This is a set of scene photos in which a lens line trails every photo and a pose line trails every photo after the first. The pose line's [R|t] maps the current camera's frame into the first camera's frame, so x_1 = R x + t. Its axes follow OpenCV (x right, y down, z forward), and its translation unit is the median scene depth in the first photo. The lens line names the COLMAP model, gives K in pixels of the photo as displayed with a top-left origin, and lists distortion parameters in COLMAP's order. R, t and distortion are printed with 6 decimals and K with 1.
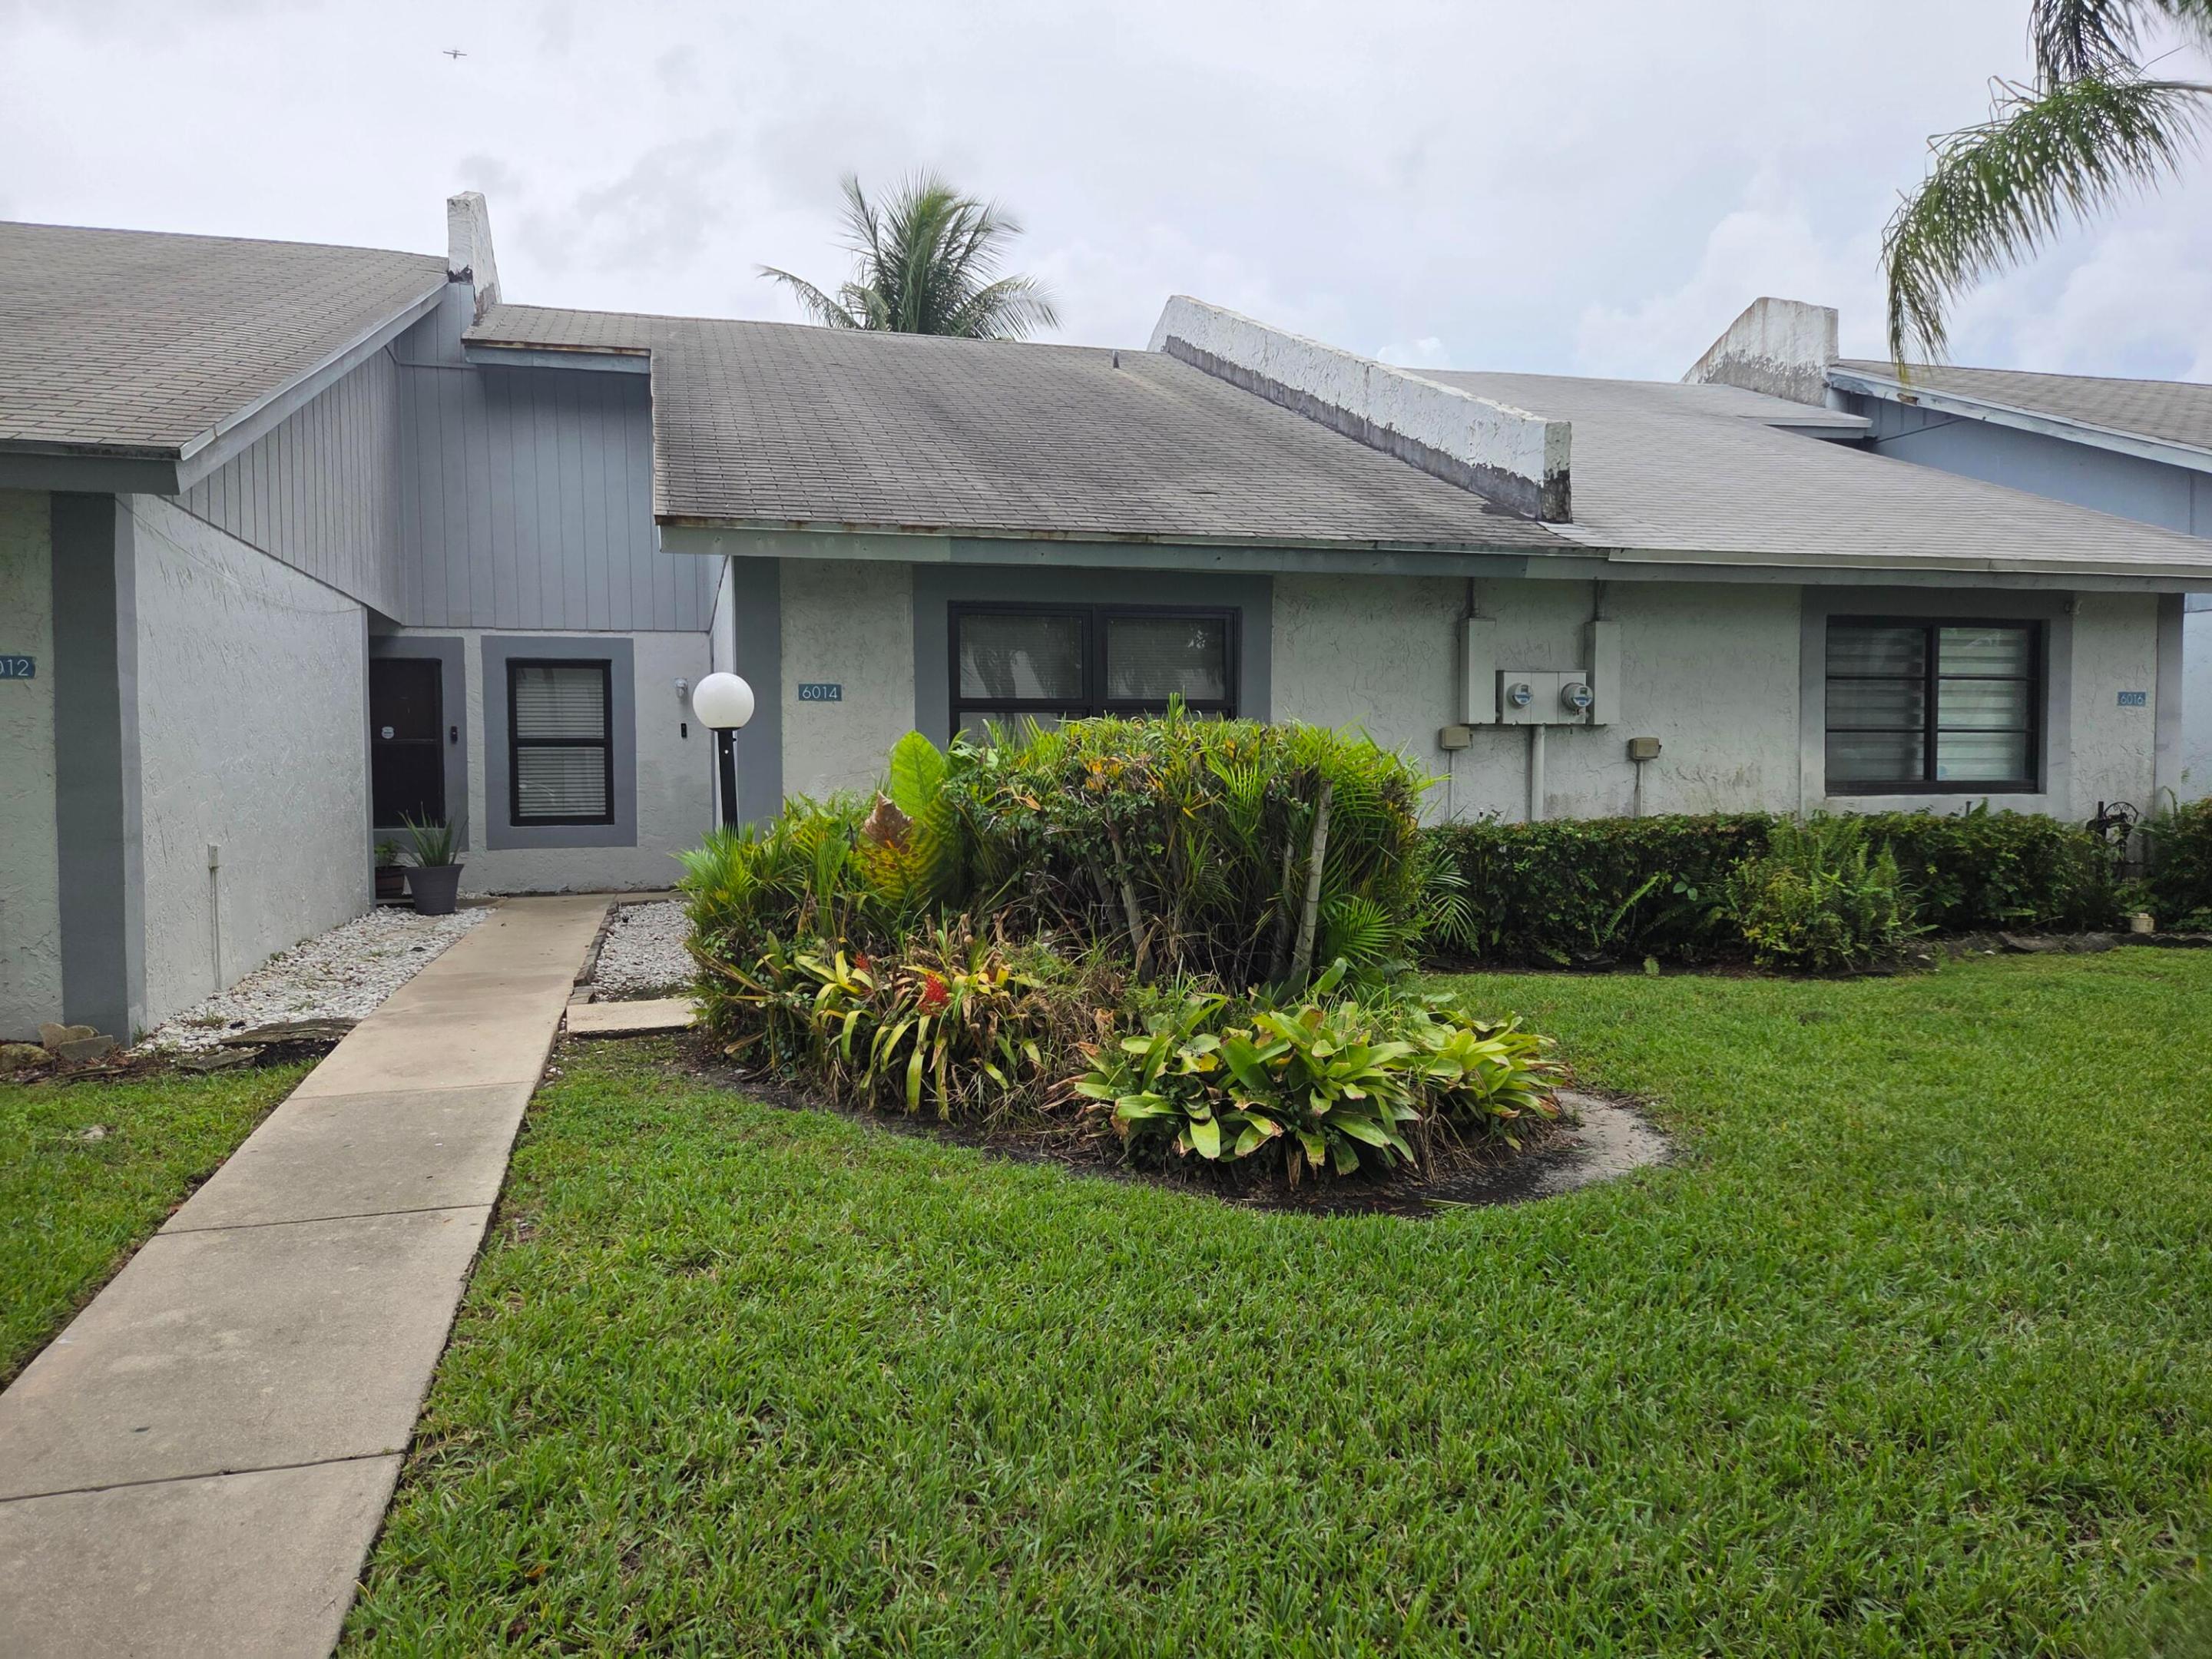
lens RADIAL K [[1474.2, 0, 1081.4], [0, 1474.2, 824.3], [0, 0, 1]] dist [0.077864, -0.058446]
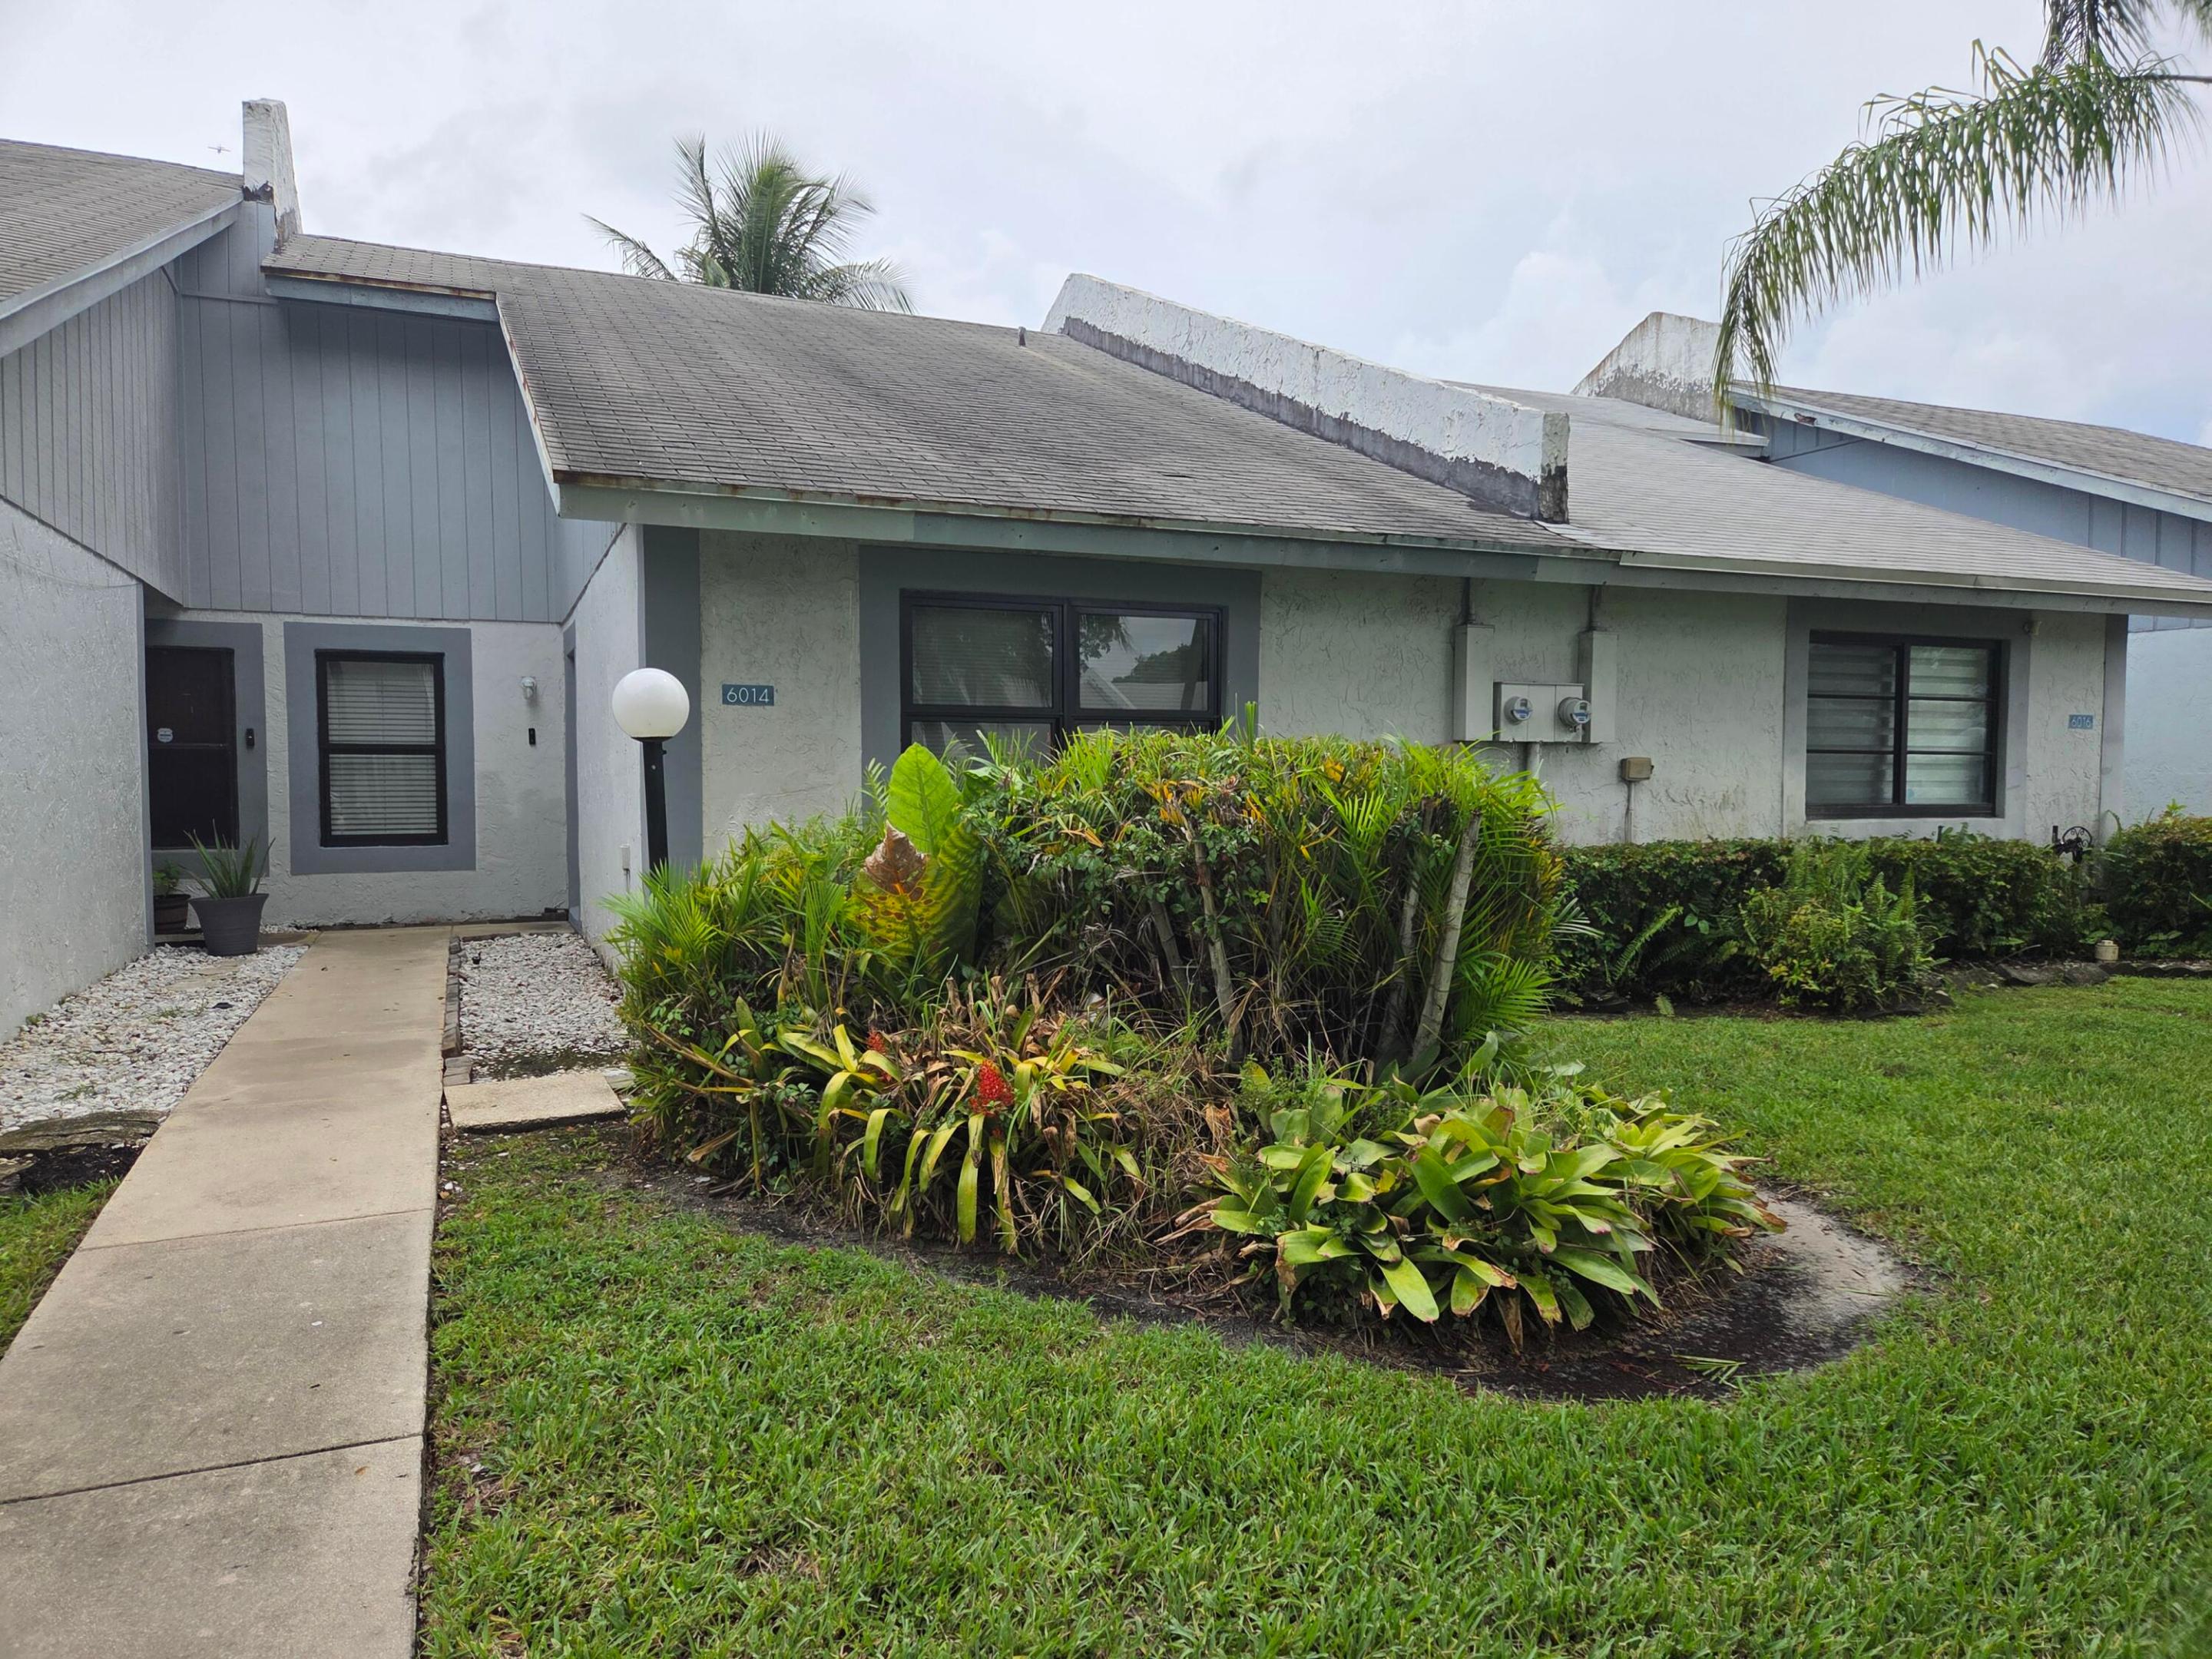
lens RADIAL K [[1472.3, 0, 1104.2], [0, 1472.3, 847.3], [0, 0, 1]] dist [0.064116, -0.045027]
pose [[0.990072, 0.000360, 0.140561, -0.088143], [-0.001716, 0.999953, 0.009524, -0.010813], [-0.140551, -0.009671, 0.990026, 0.135321]]
